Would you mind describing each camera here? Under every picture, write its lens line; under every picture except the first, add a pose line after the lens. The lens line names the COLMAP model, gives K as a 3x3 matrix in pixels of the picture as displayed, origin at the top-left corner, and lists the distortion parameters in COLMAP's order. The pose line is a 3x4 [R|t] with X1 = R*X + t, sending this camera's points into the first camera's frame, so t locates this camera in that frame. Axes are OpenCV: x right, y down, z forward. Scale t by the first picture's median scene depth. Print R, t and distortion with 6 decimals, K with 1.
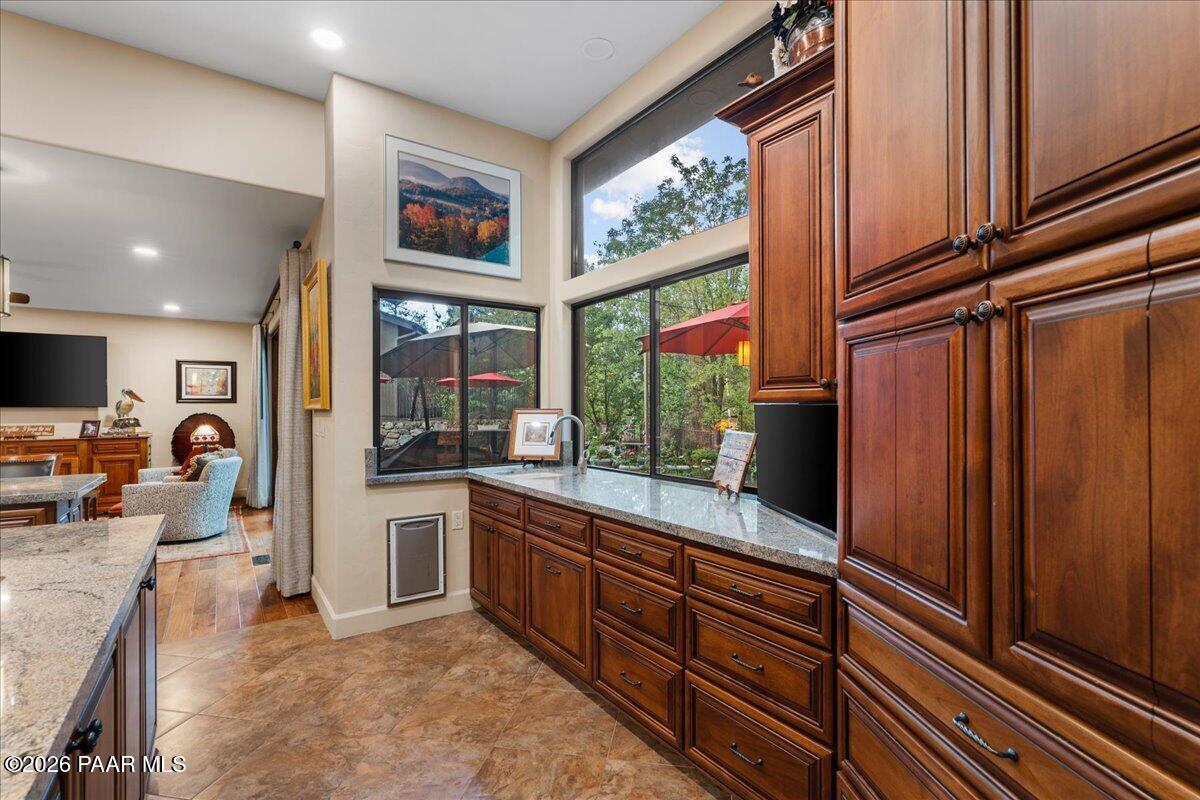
lens RADIAL K [[560.6, 0, 600.0], [0, 560.6, 400.0], [0, 0, 1]] dist [-0.000790, -0.000036]
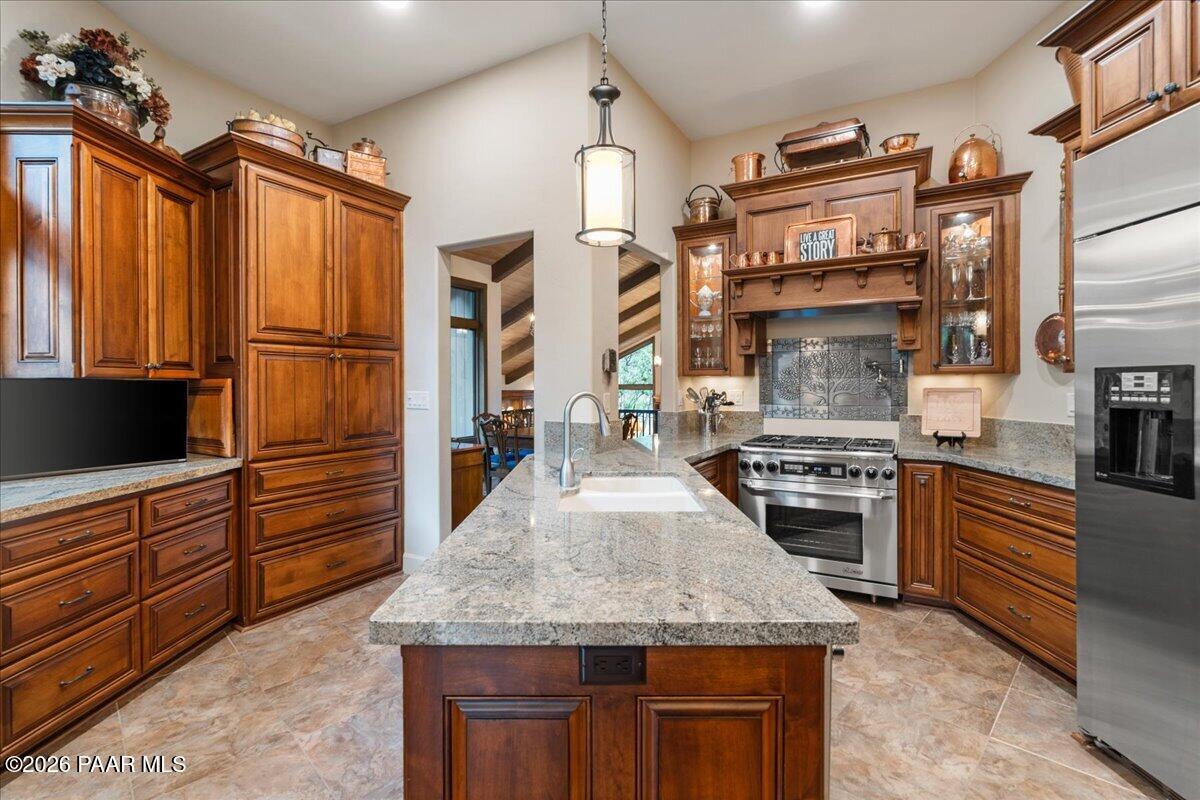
lens RADIAL K [[545.0, 0, 597.8], [0, 545.0, 383.8], [0, 0, 1]] dist [-0.002019, -0.000006]
pose [[-0.821552, 0.007752, 0.570080, -2.178063], [0.003719, 0.999959, -0.008238, 0.047282], [-0.570121, -0.004648, -0.821548, 2.340950]]
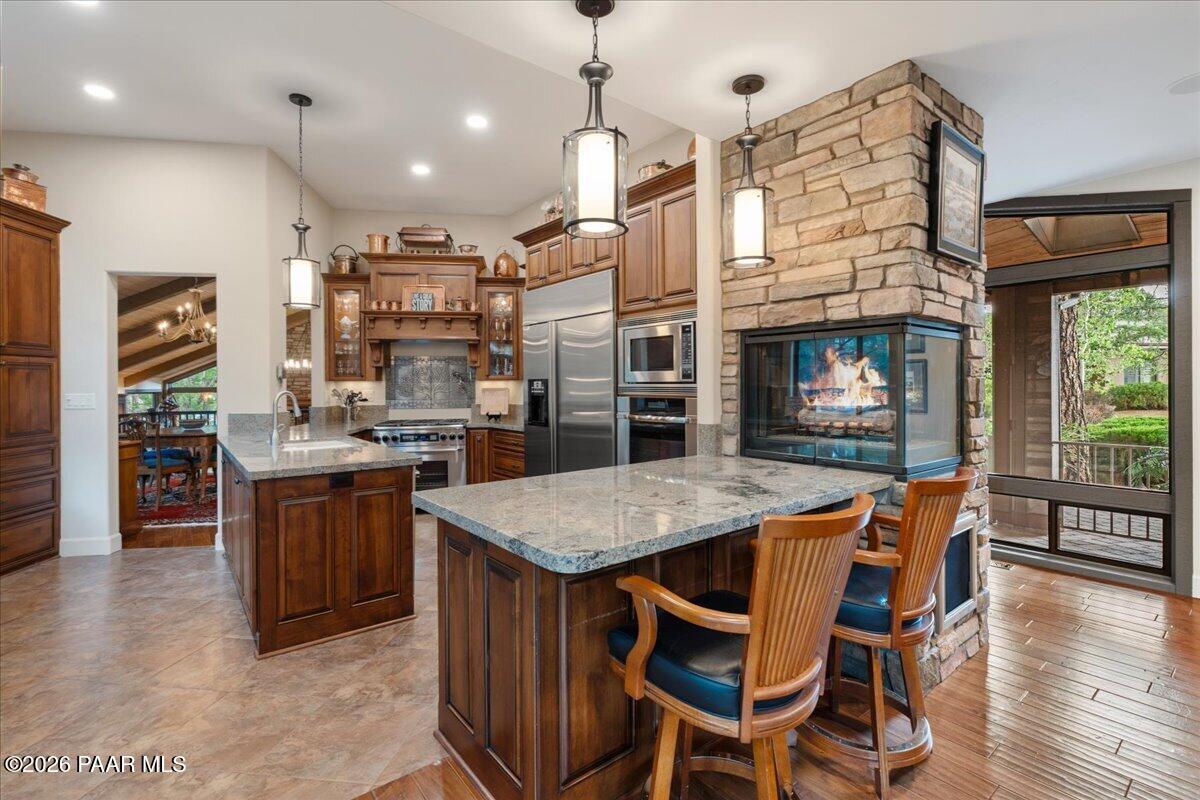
lens RADIAL K [[545.0, 0, 597.8], [0, 545.0, 383.8], [0, 0, 1]] dist [-0.002019, -0.000006]
pose [[-0.998003, 0.011060, -0.062191, -2.720499], [0.011475, 0.999914, -0.006325, 0.056095], [0.062116, -0.007026, -0.998044, 4.151860]]
